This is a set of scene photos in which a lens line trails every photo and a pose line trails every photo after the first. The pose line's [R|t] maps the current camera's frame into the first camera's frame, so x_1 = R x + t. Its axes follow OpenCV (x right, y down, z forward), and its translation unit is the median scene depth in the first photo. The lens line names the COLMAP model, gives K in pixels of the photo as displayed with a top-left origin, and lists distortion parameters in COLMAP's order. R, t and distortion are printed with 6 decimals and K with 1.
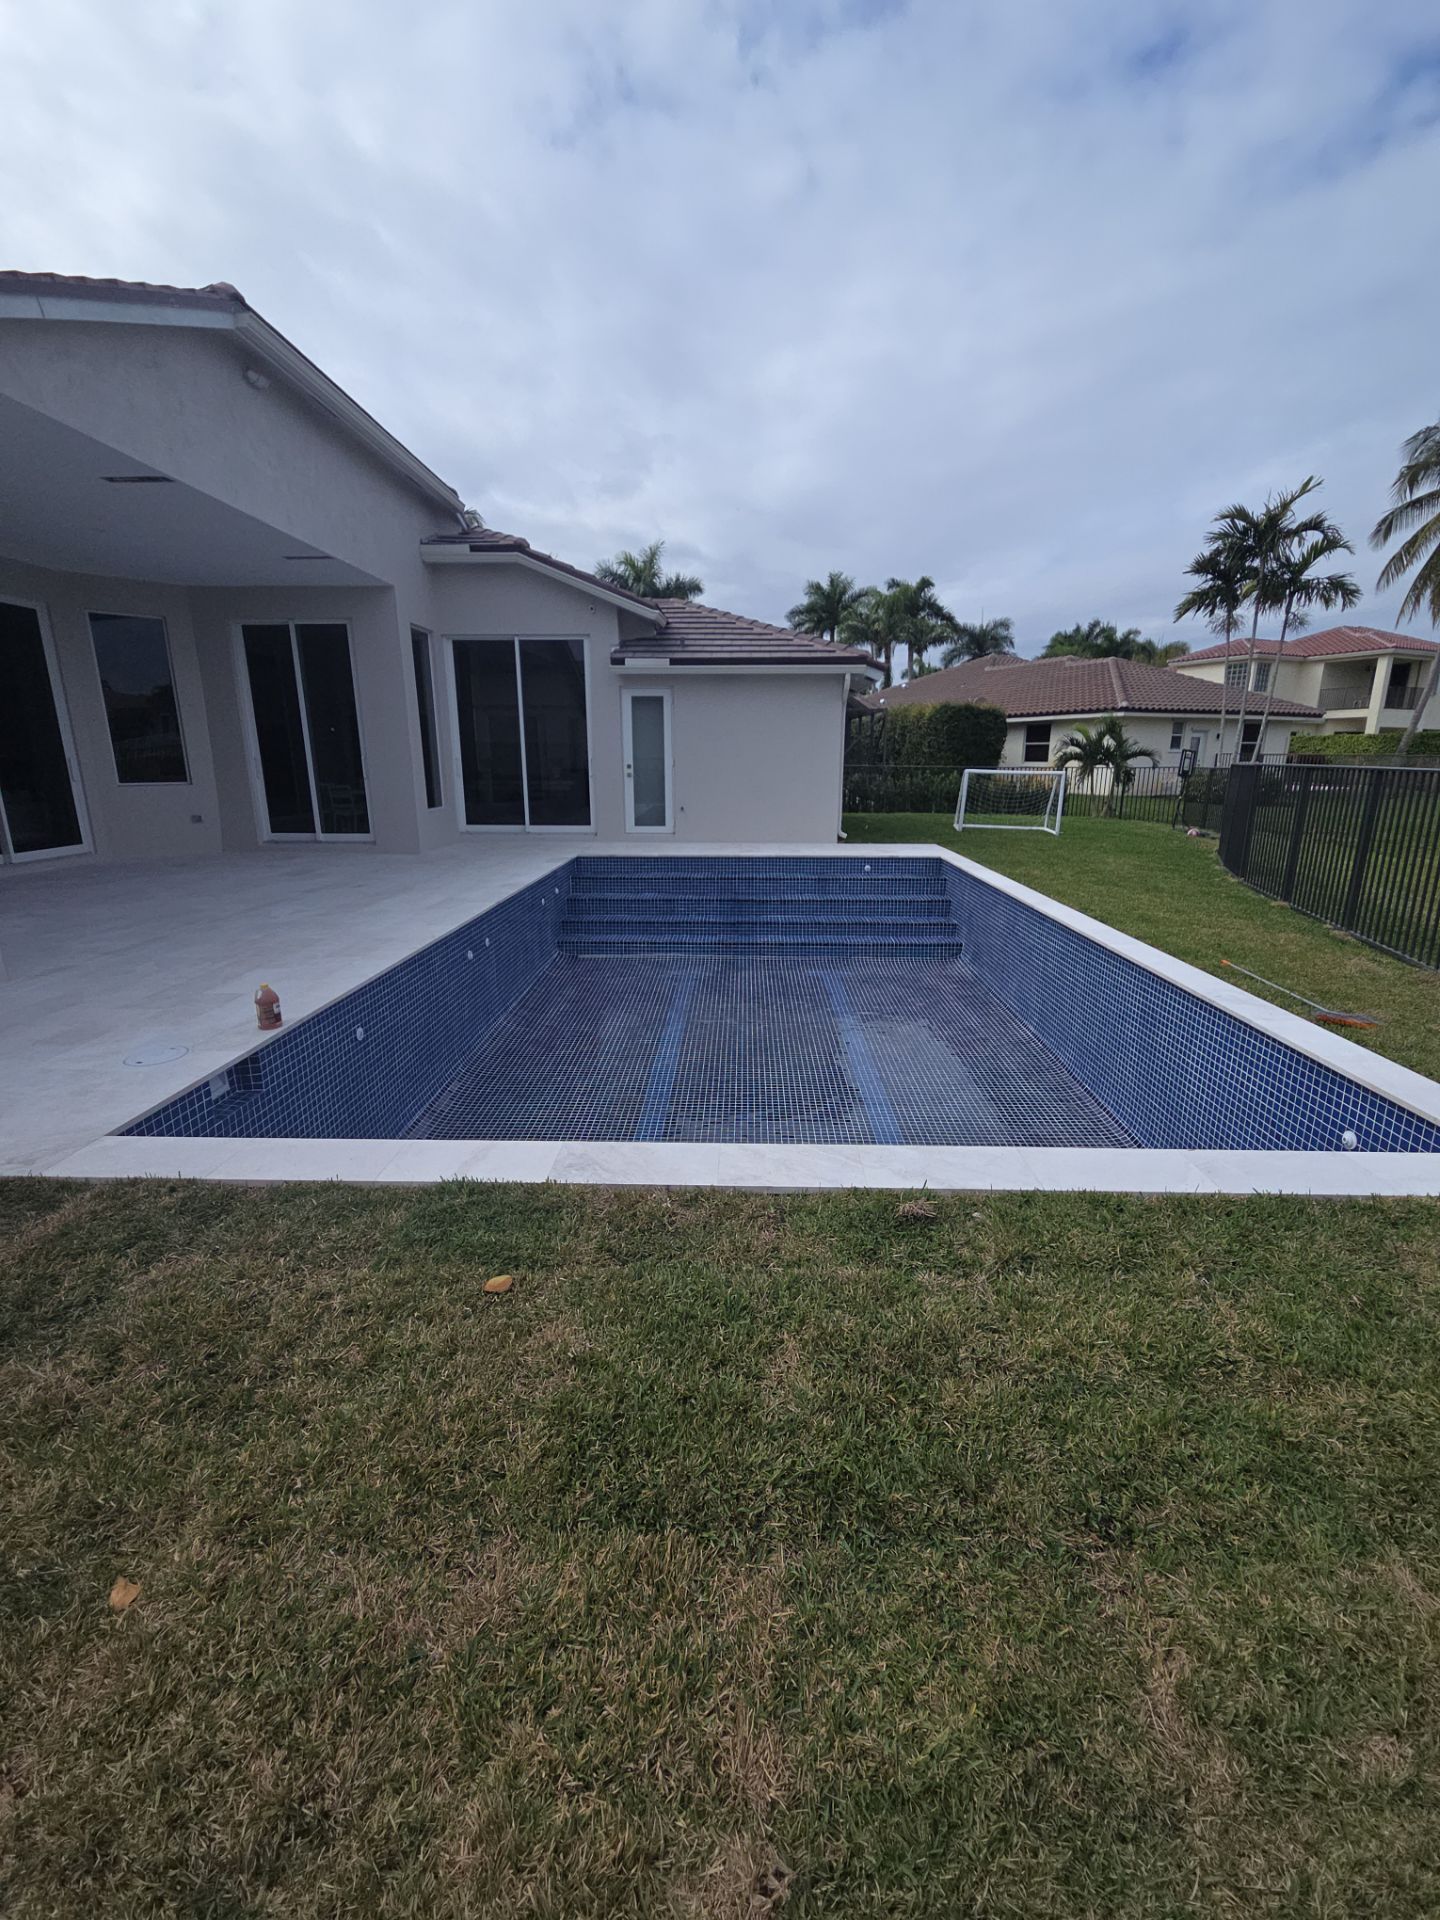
lens RADIAL K [[777.8, 0, 726.4], [0, 777.8, 939.8], [0, 0, 1]] dist [0.007746, -0.004998]
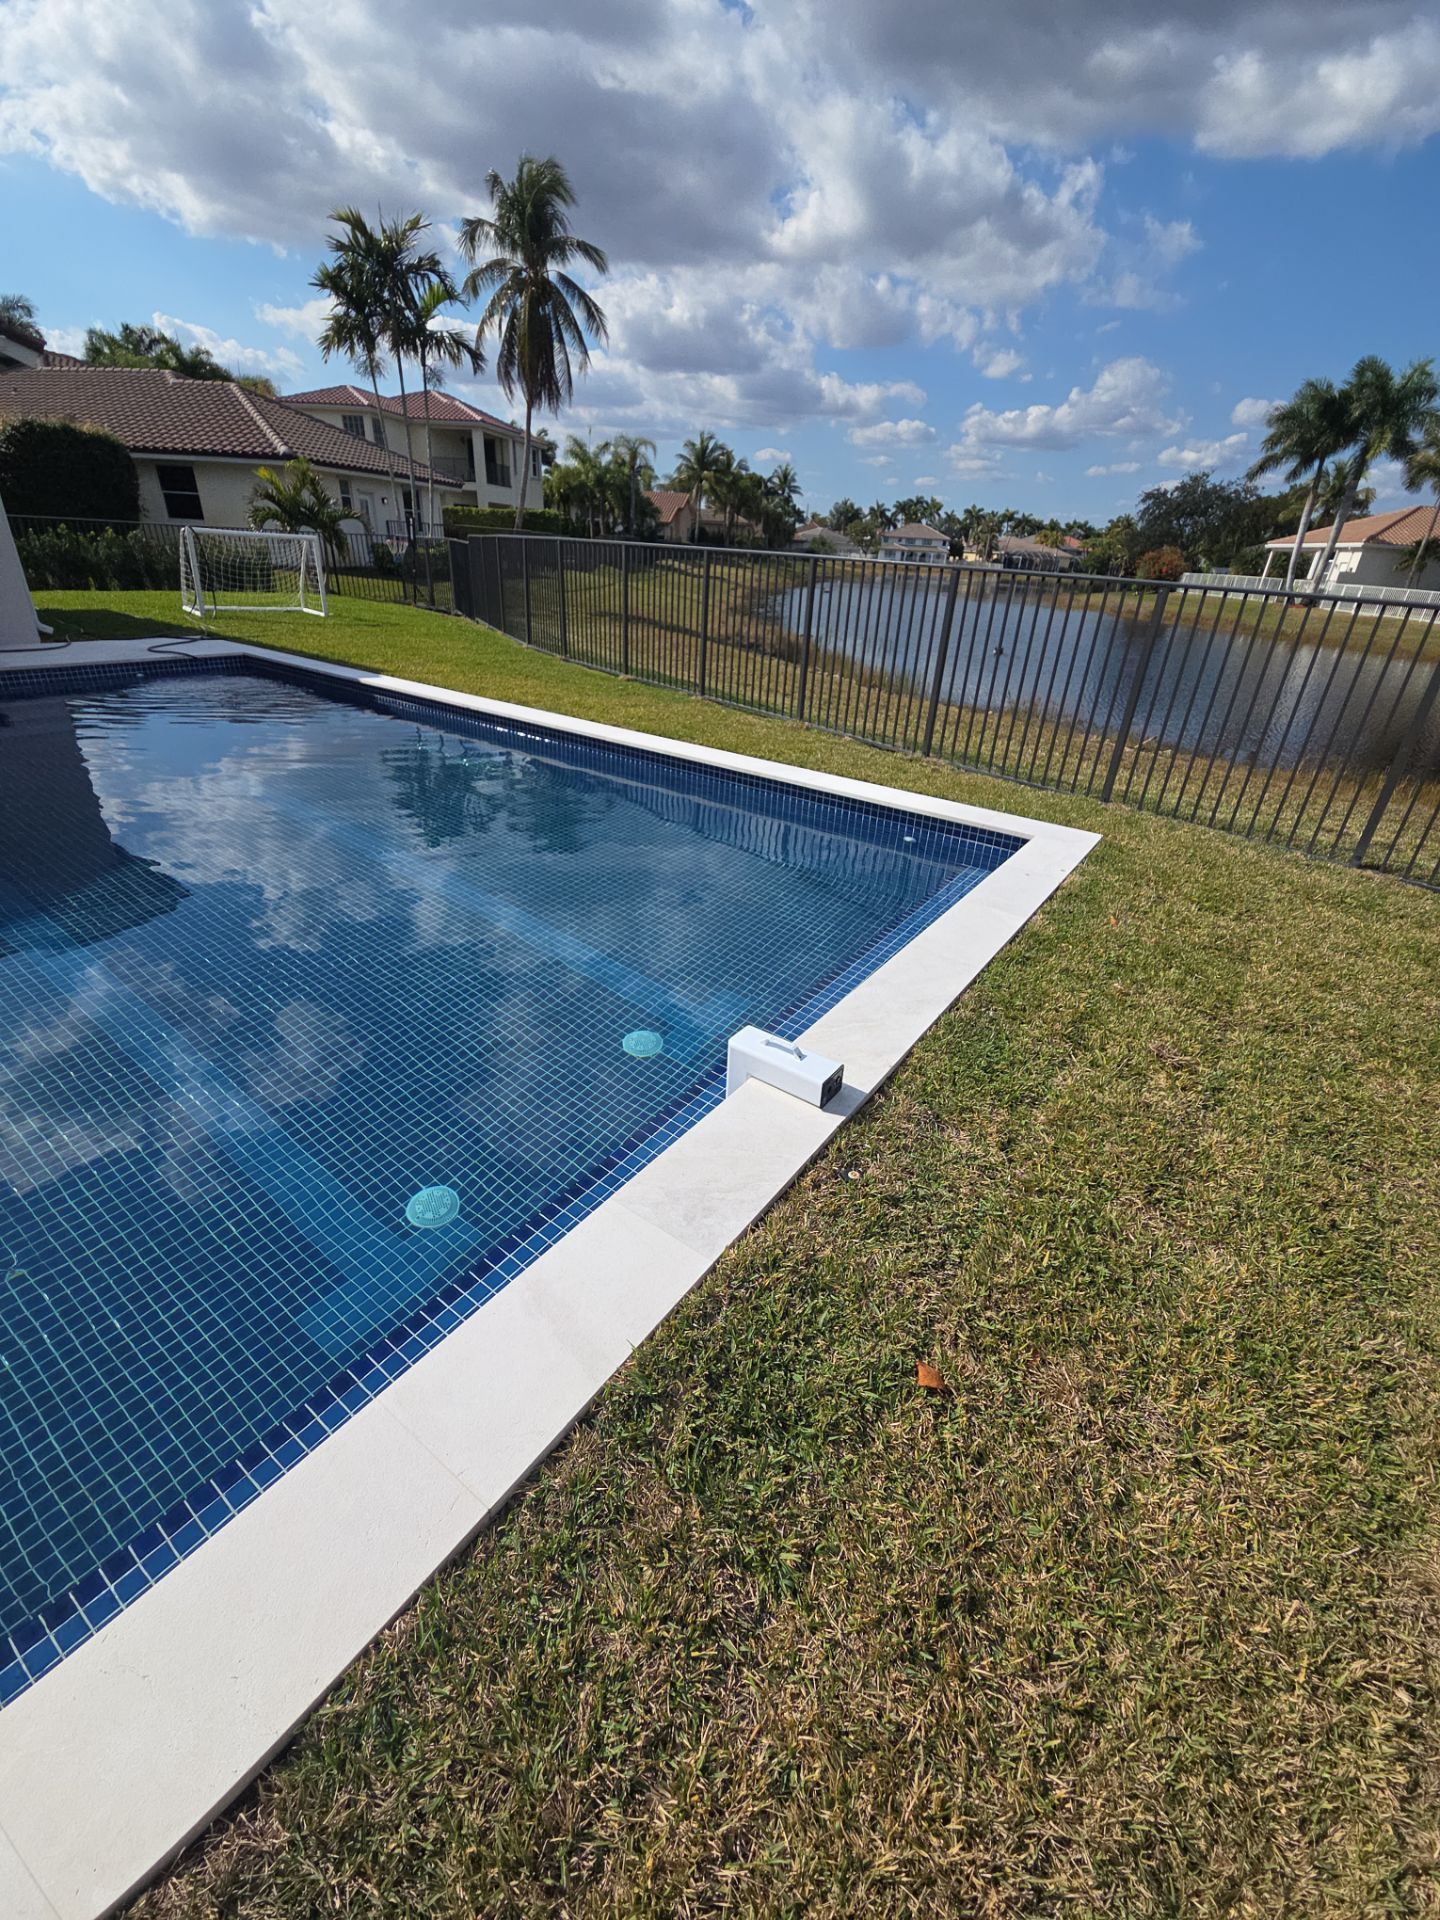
lens RADIAL K [[777.8, 0, 718.2], [0, 777.8, 950.4], [0, 0, 1]] dist [0.007746, -0.004998]
pose [[0.557096, -0.356352, 0.750105, -0.130913], [0.139414, 0.930566, 0.338542, -0.025903], [-0.818662, -0.084025, 0.568095, 0.135840]]
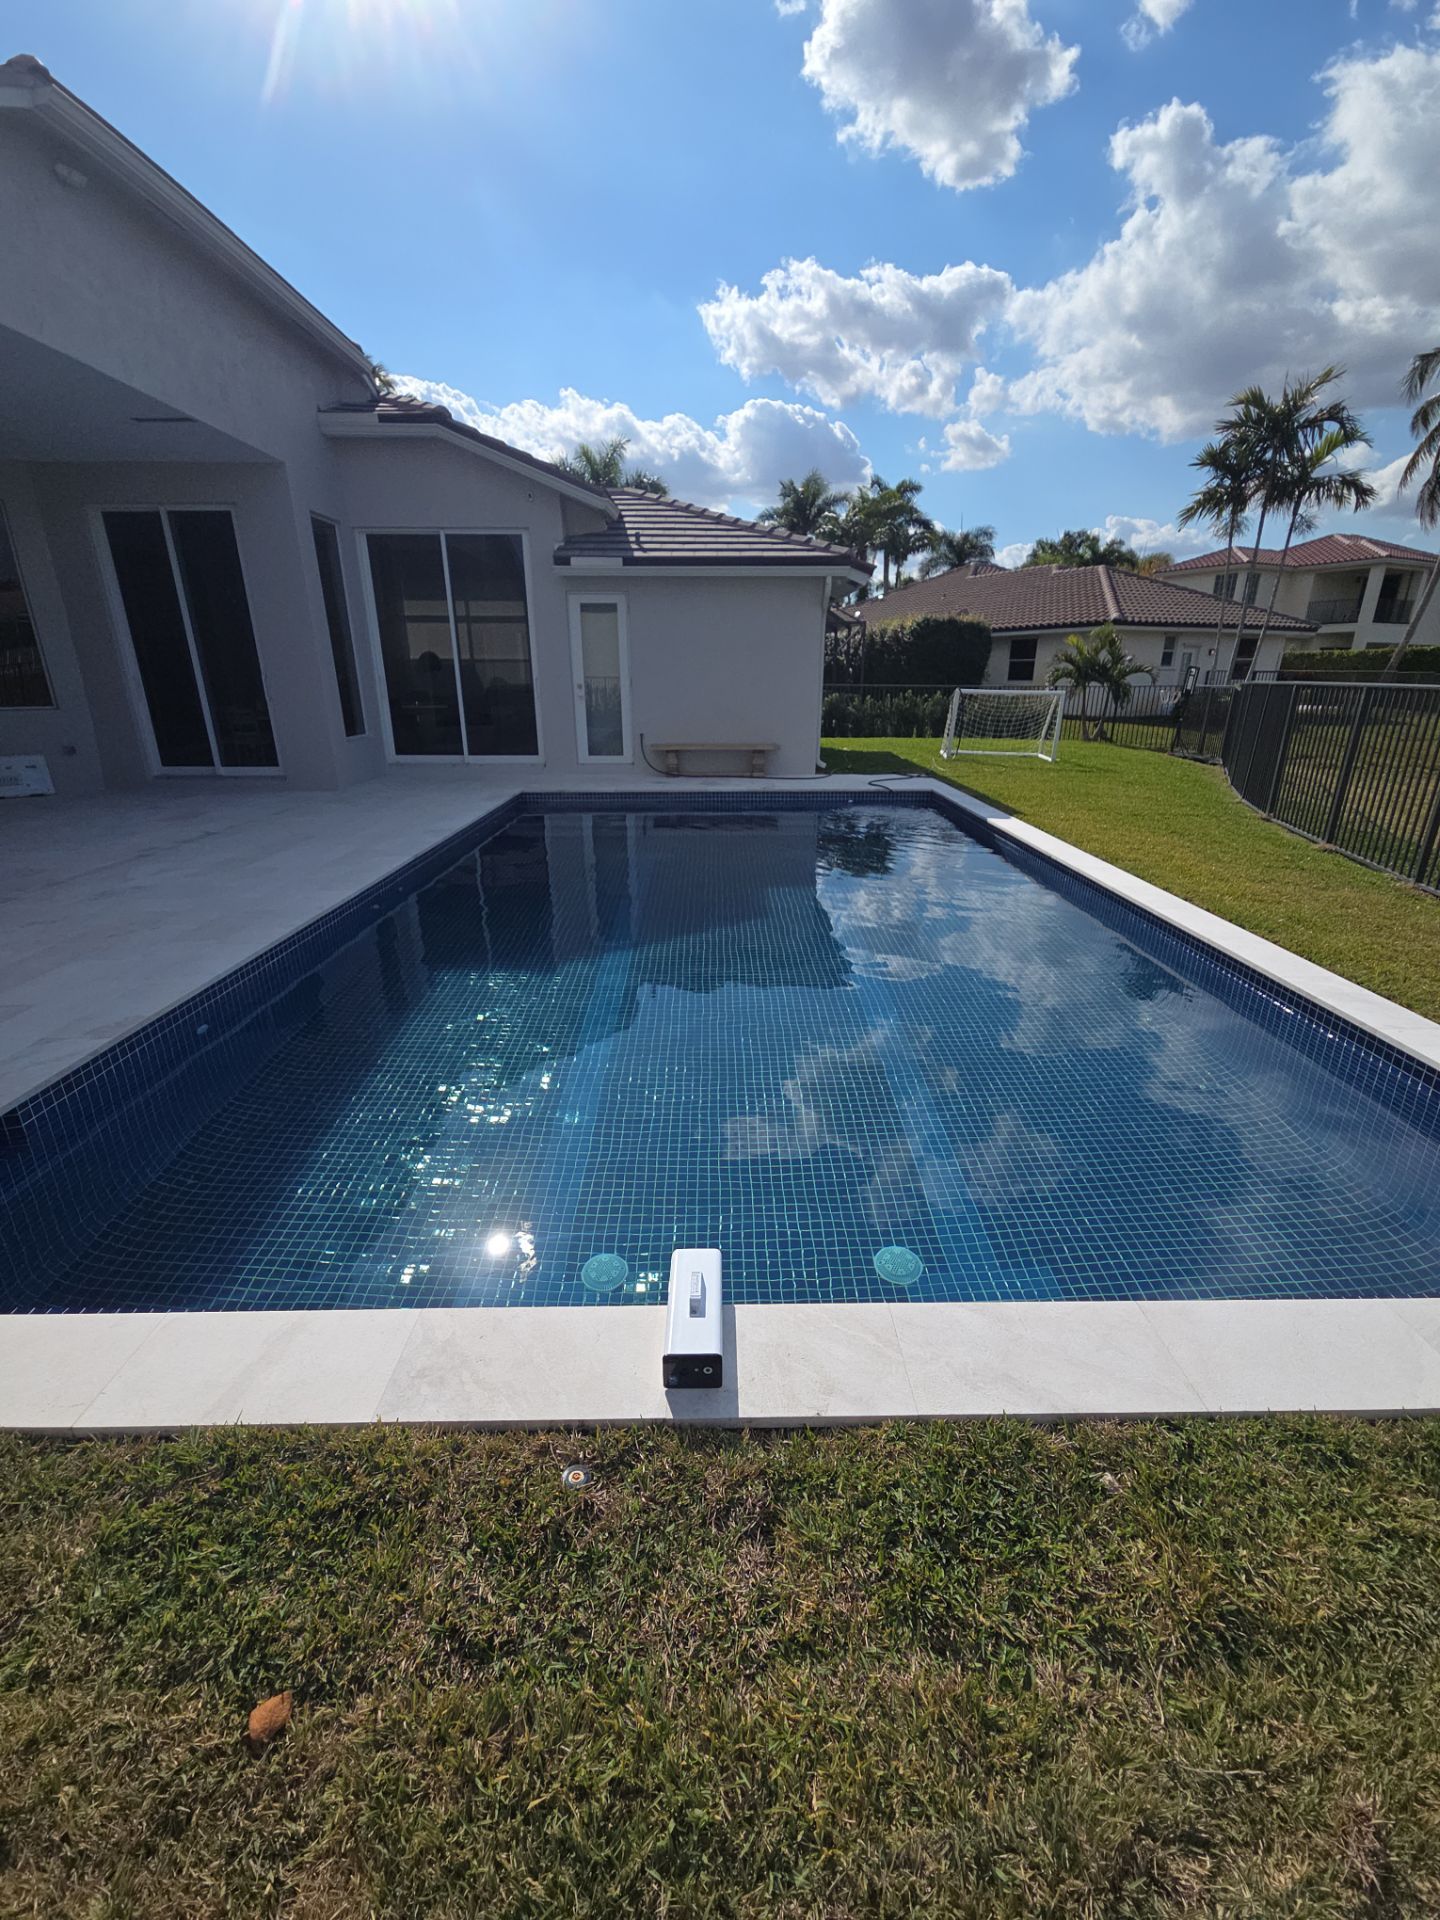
lens RADIAL K [[777.8, 0, 730.3], [0, 777.8, 947.1], [0, 0, 1]] dist [0.007746, -0.004998]
pose [[0.999144, -0.014825, 0.038632, 0.006259], [0.010724, 0.994491, 0.104272, -0.019752], [-0.039965, -0.103769, 0.993798, 0.087847]]
